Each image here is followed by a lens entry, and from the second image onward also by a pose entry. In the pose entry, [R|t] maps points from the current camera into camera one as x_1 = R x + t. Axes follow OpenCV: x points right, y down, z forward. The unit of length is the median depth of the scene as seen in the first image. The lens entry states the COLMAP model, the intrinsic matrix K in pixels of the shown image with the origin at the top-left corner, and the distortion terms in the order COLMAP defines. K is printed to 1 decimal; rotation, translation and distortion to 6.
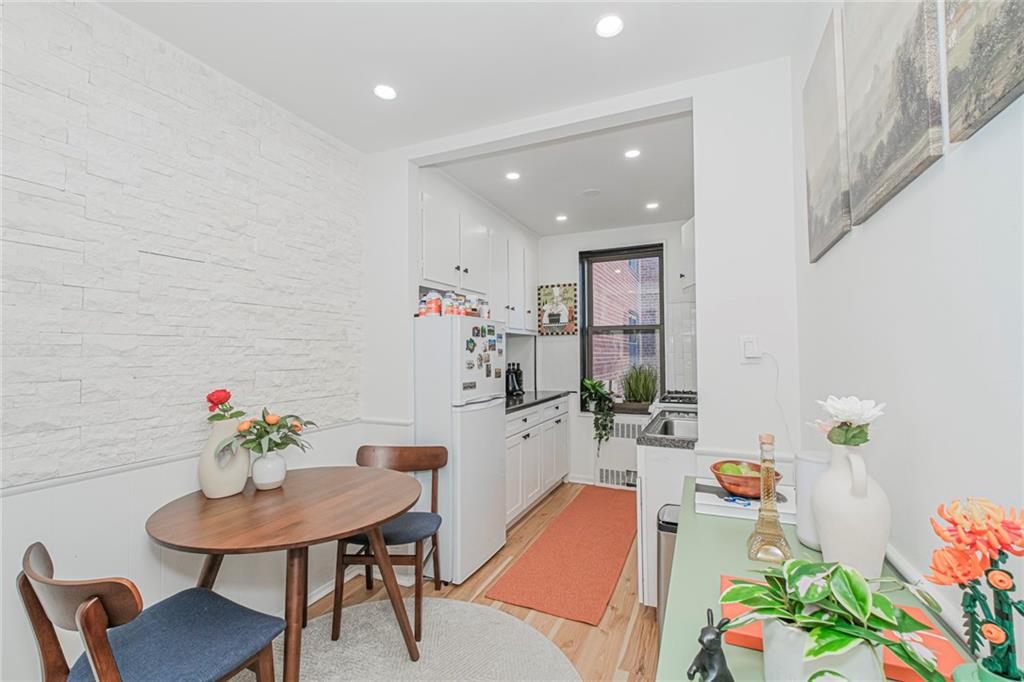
lens RADIAL K [[441.1, 0, 513.3], [0, 441.1, 341.1], [0, 0, 1]] dist [-0.000001, -0.000320]
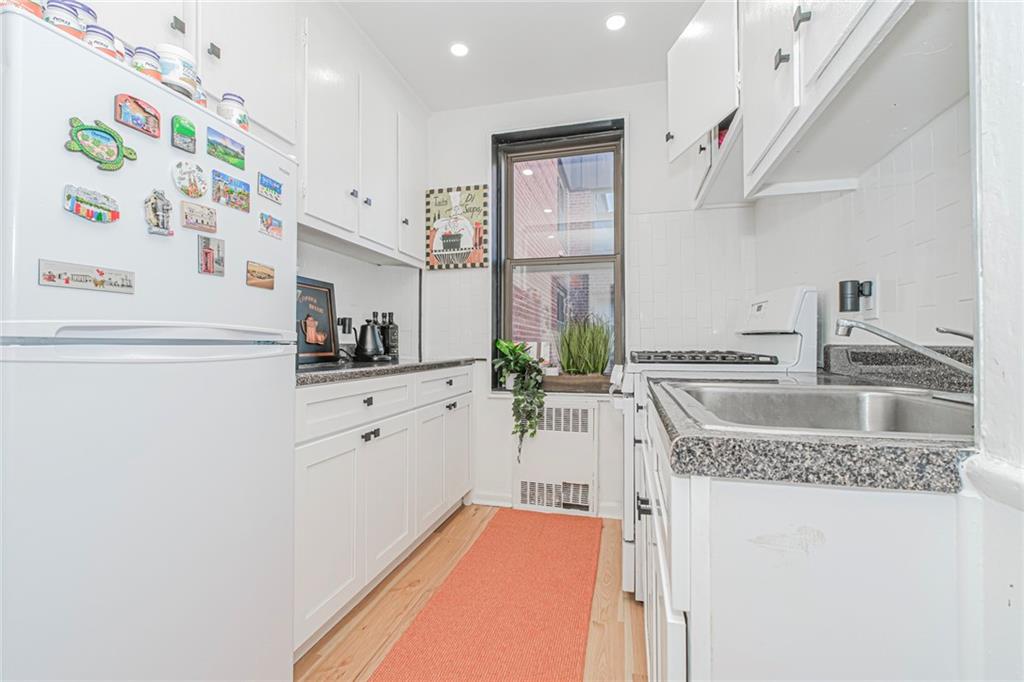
lens RADIAL K [[441.1, 0, 514.8], [0, 441.1, 339.4], [0, 0, 1]] dist [-0.000001, -0.000320]
pose [[0.985174, 0.006510, 0.171435, 0.078910], [-0.008923, 0.999872, 0.013306, 0.080741], [-0.171326, -0.014638, 0.985106, 0.389662]]
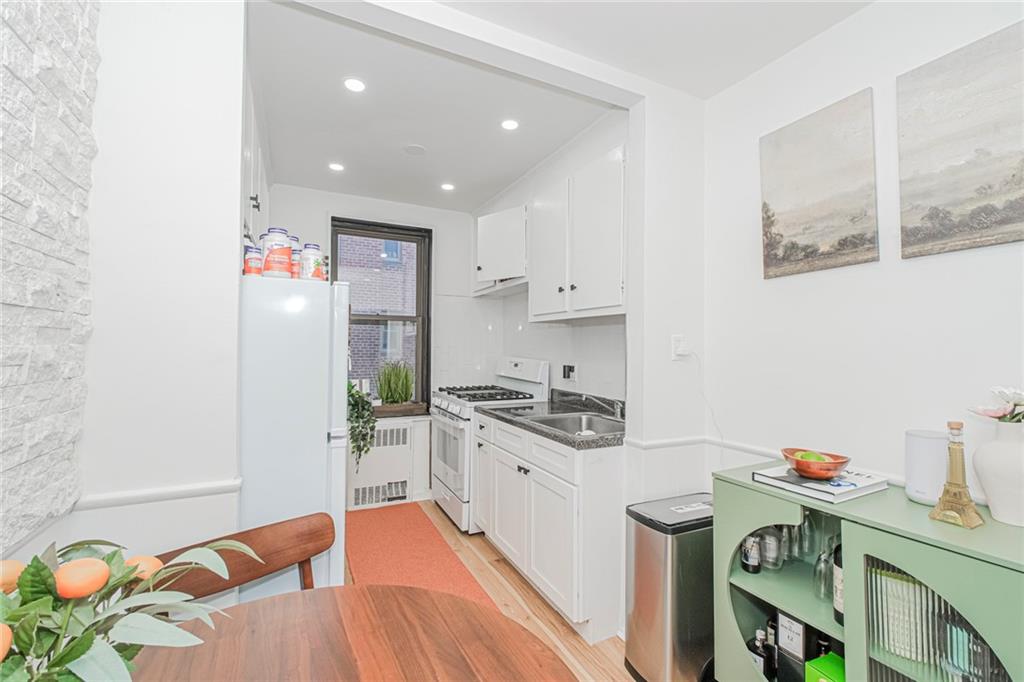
lens RADIAL K [[441.1, 0, 514.5], [0, 441.1, 339.7], [0, 0, 1]] dist [-0.000001, -0.000320]
pose [[0.635334, 0.023224, 0.771888, -0.250568], [-0.032713, 0.999460, -0.003145, 0.007221], [-0.771544, -0.023252, 0.635751, 0.259413]]
